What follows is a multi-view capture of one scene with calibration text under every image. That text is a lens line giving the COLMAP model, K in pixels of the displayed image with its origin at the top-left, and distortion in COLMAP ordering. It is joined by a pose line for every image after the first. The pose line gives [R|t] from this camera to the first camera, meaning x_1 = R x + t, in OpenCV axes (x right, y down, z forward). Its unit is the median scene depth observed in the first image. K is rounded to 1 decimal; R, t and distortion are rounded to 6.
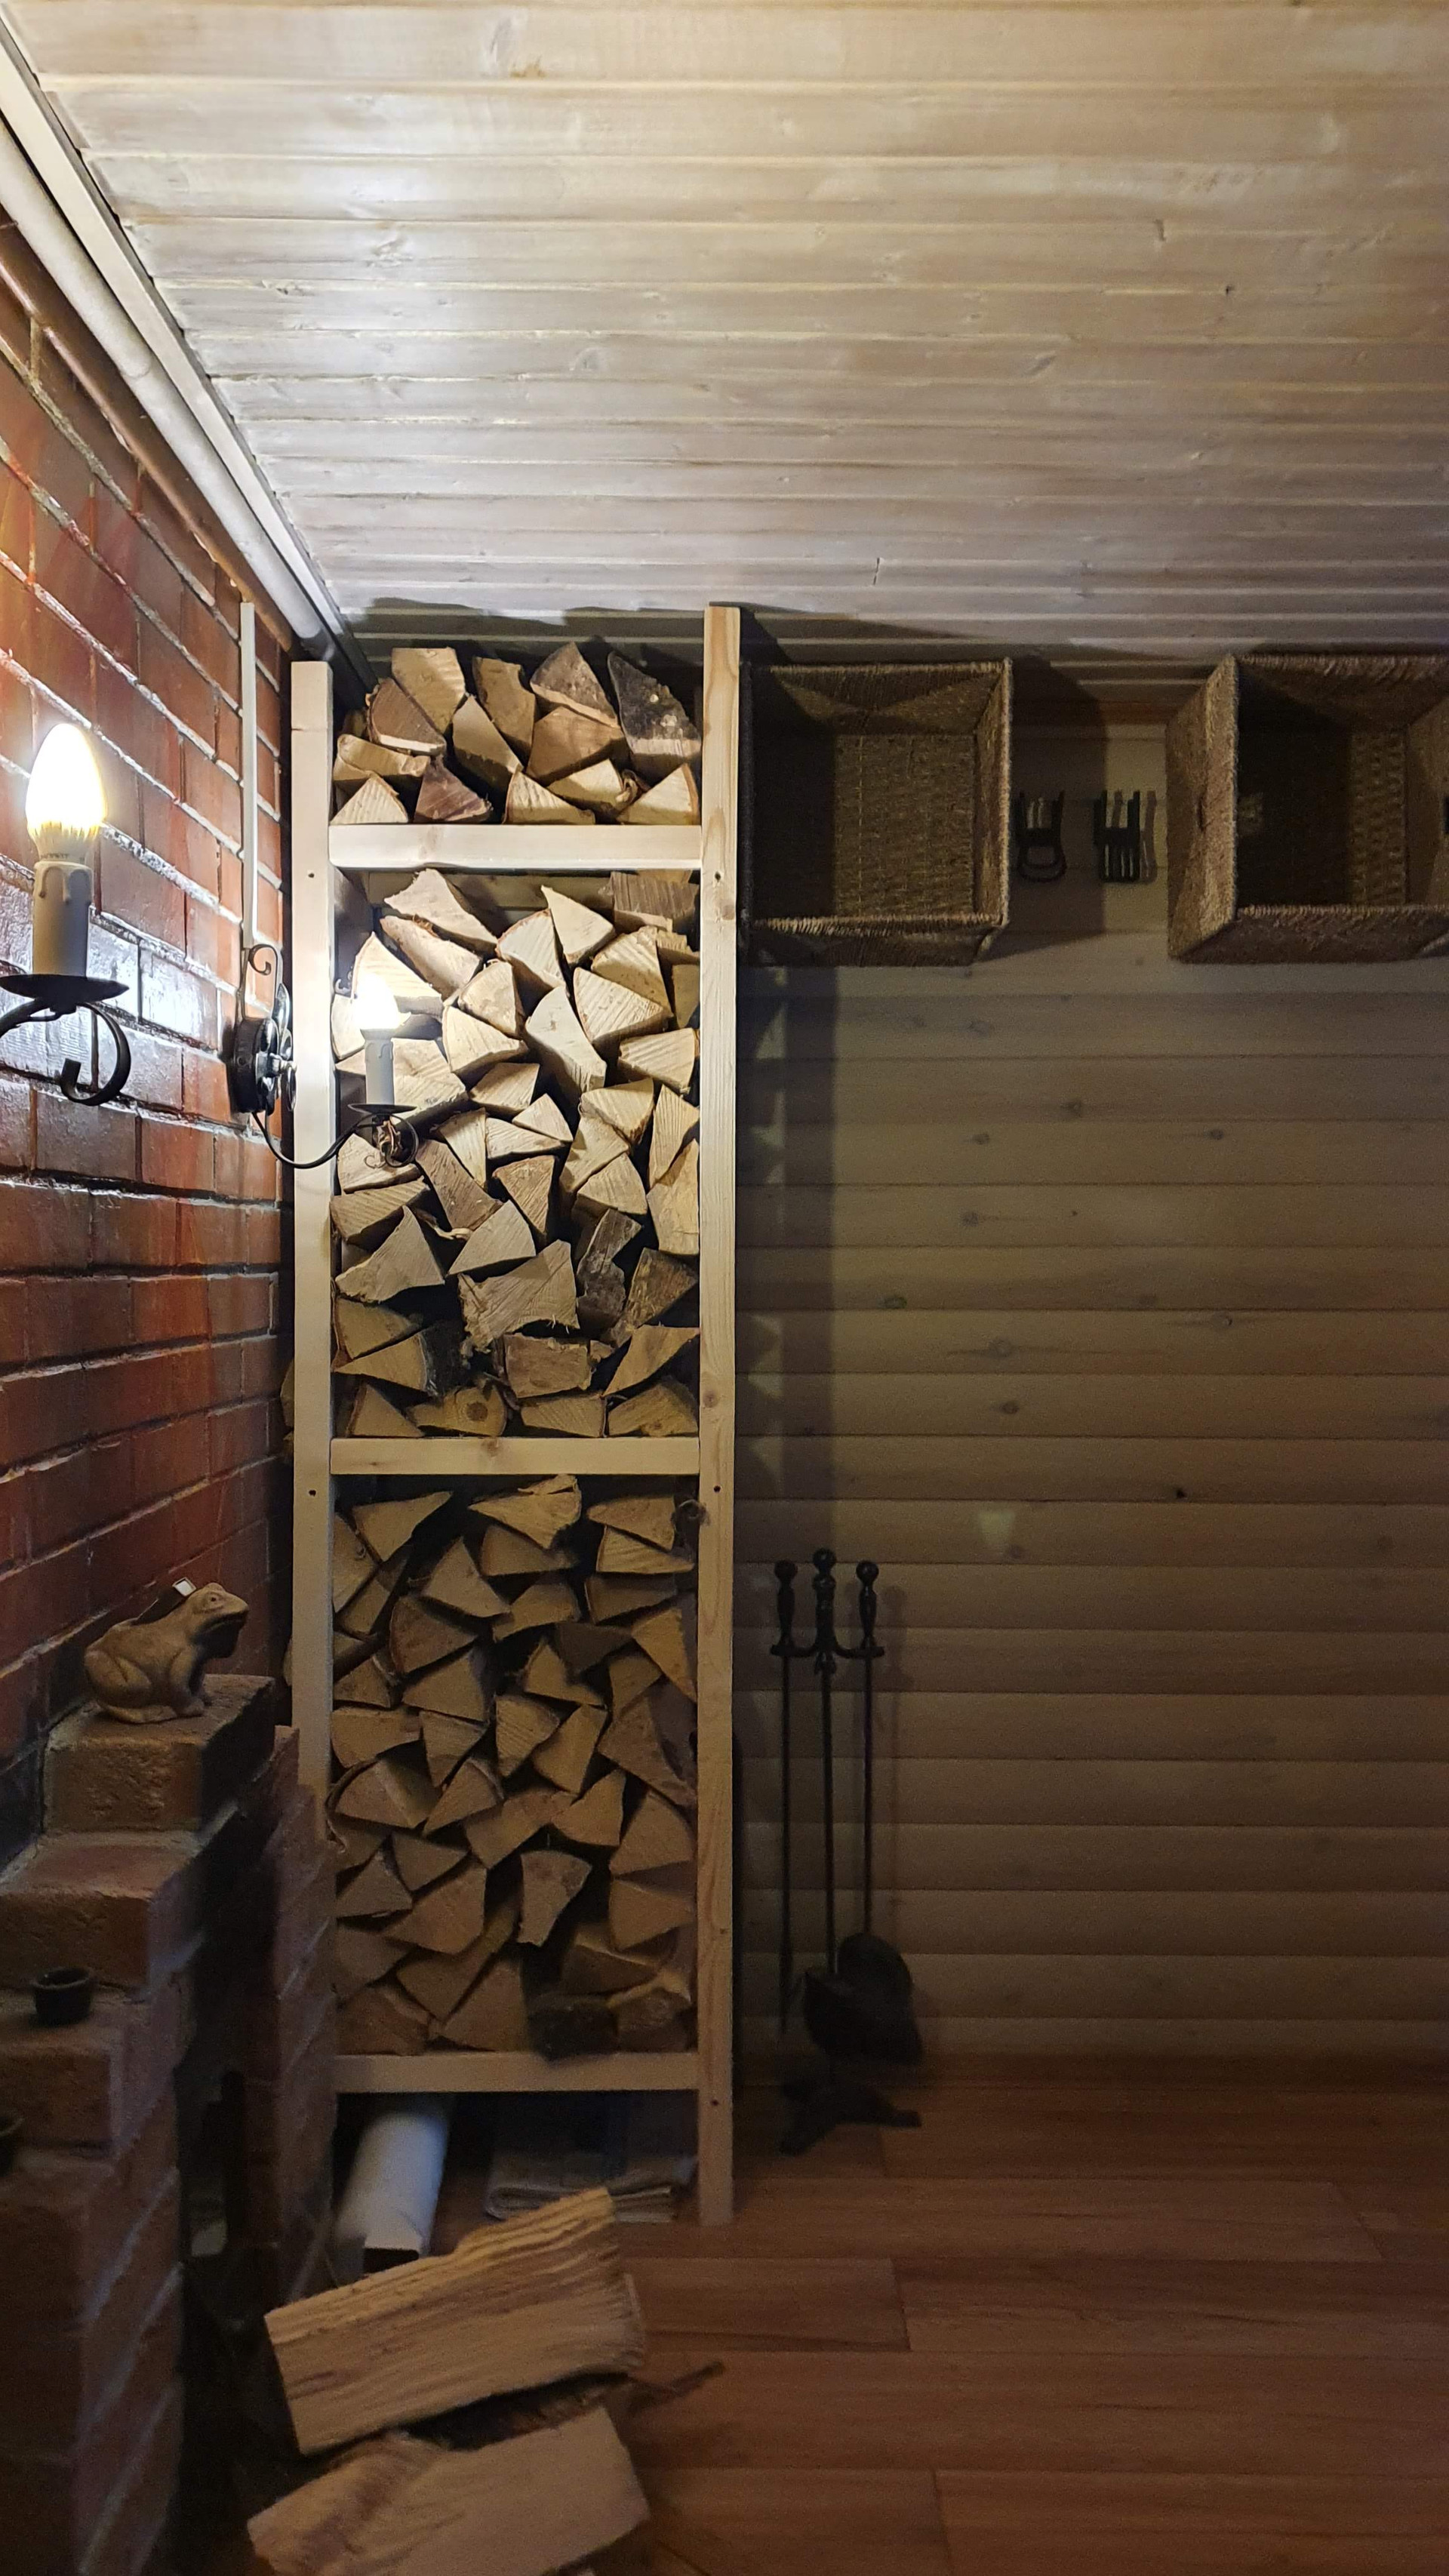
lens RADIAL K [[2022.0, 0, 724.5], [0, 2022.0, 1288.0], [0, 0, 1]] dist [0.129590, -0.215497]
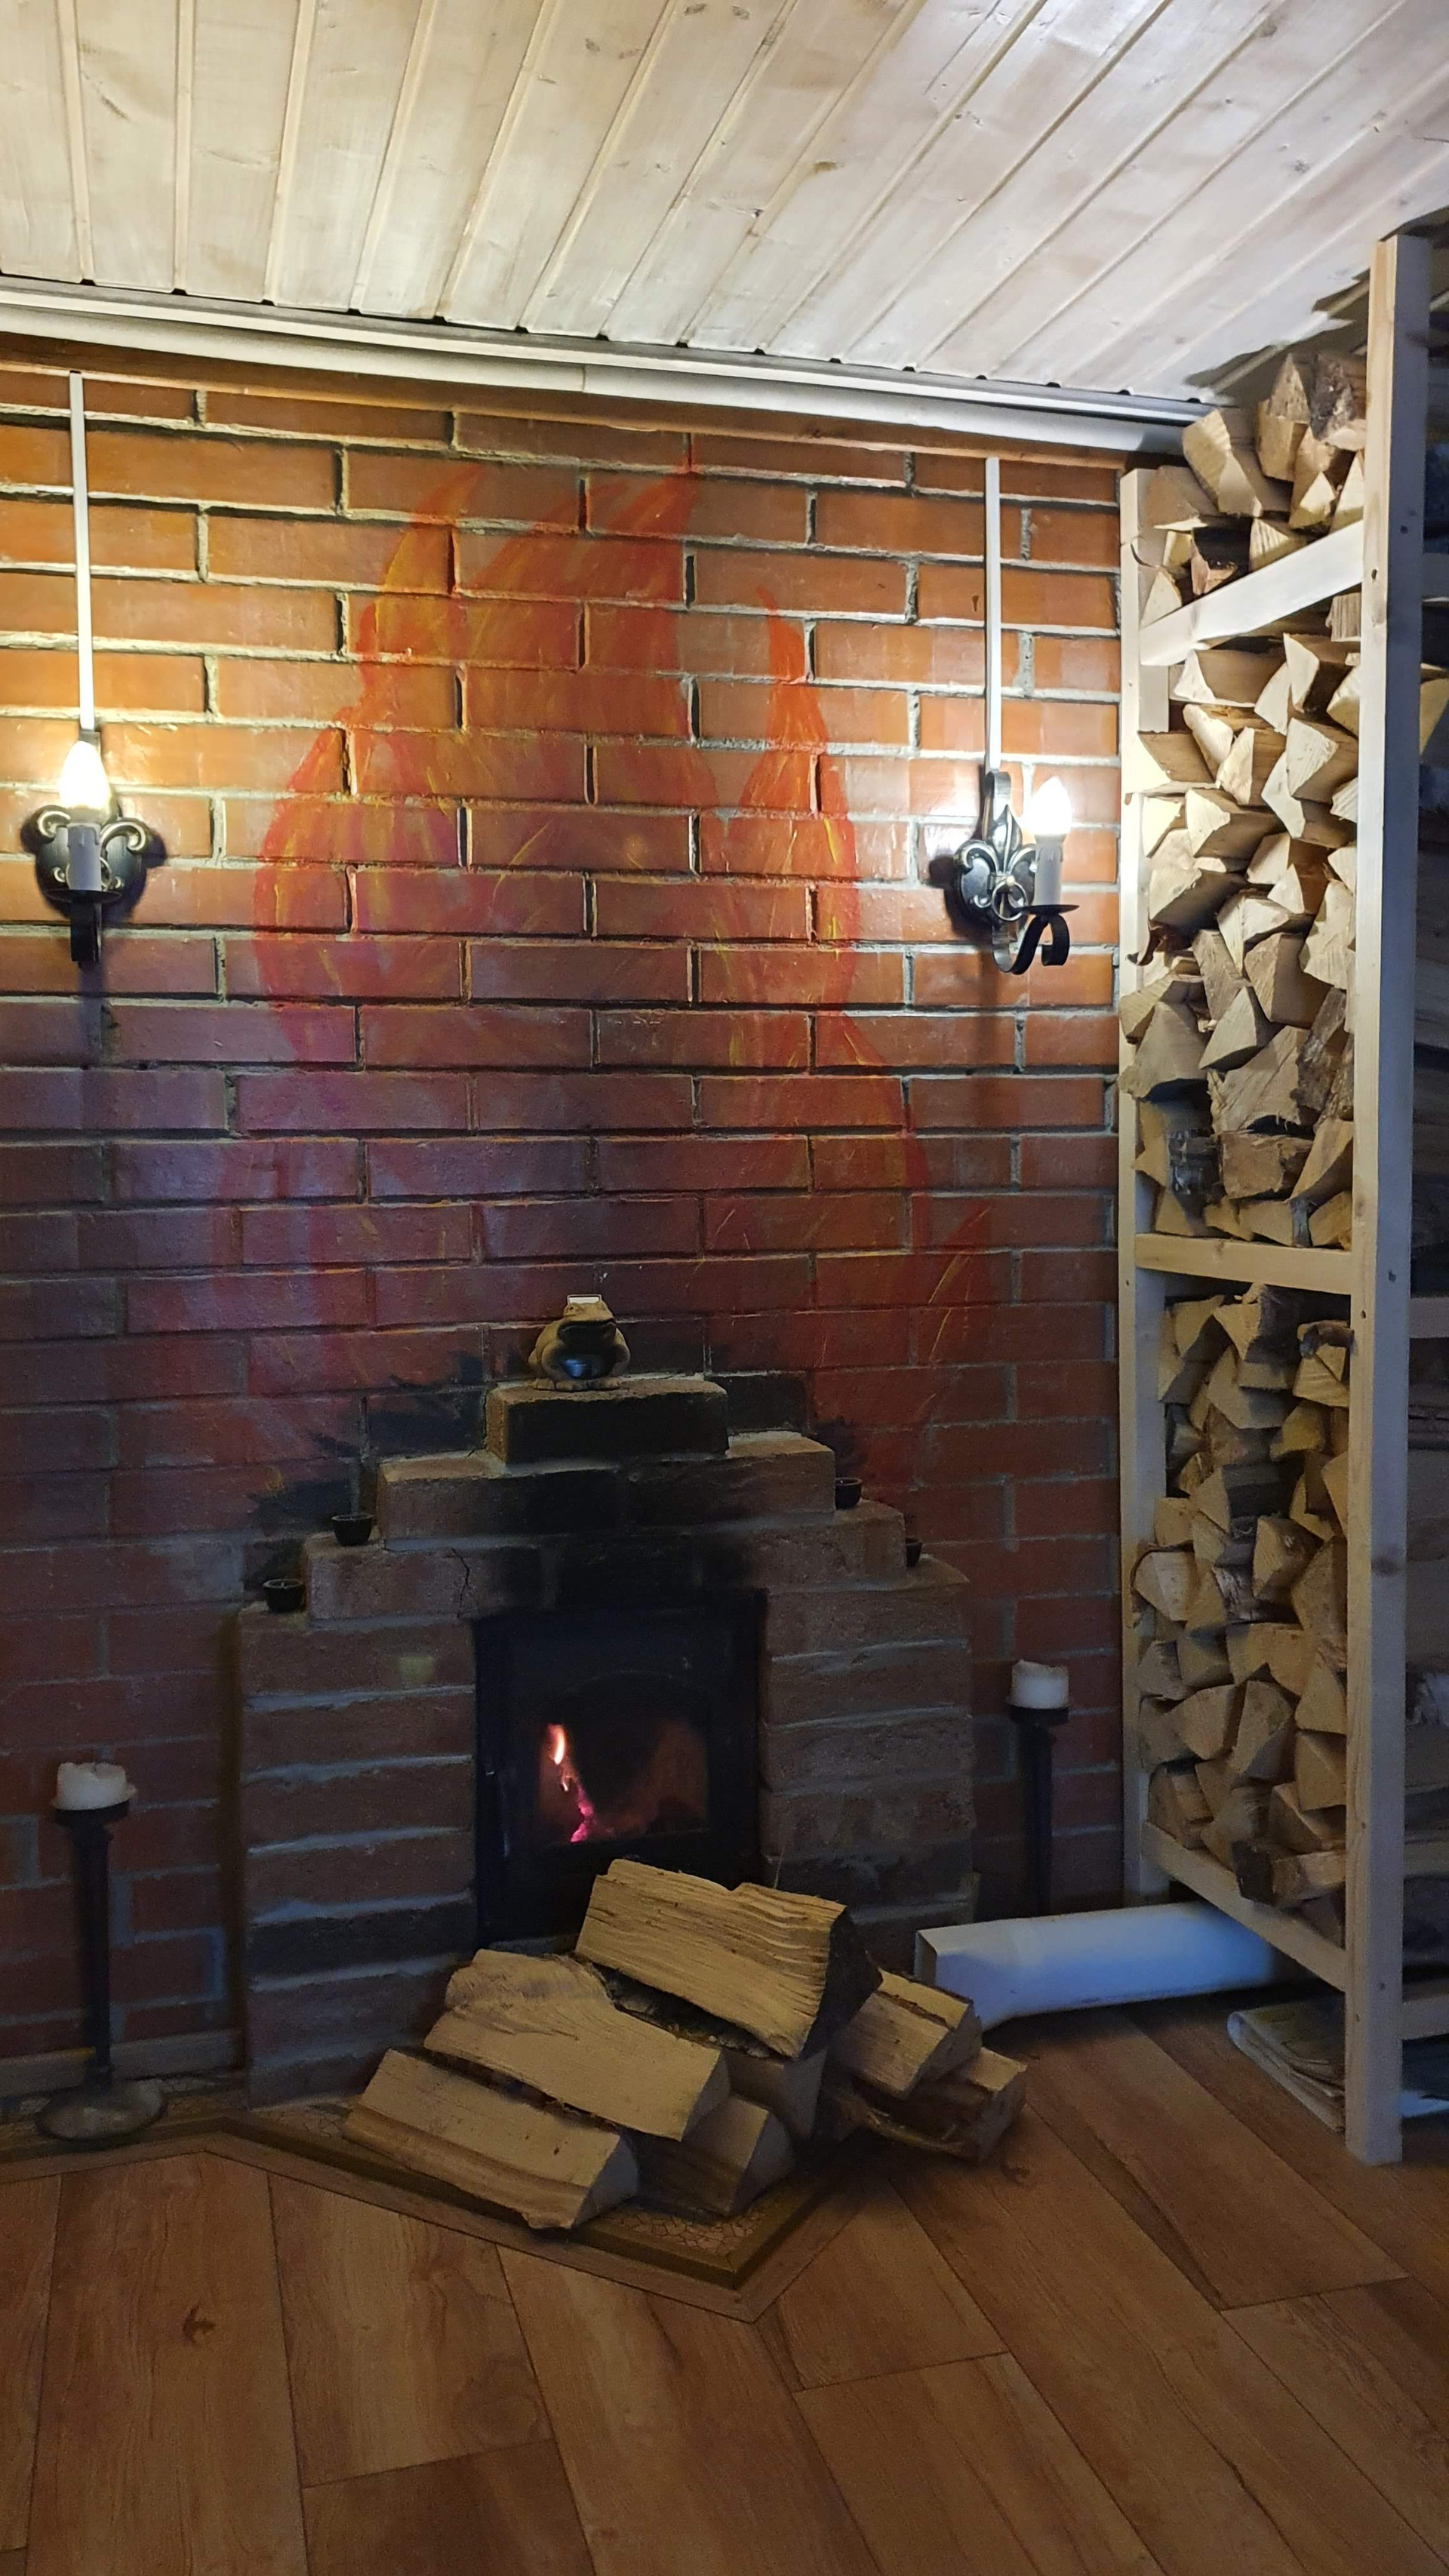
lens RADIAL K [[2076.4, 0, 721.4], [0, 2076.4, 1247.6], [0, 0, 1]] dist [-0.005384, 0.001002]
pose [[0.260528, 0.059948, -0.963603, 0.756595], [-0.009580, 0.998182, 0.059509, 0.022222], [0.965419, -0.006272, 0.260628, 0.520930]]
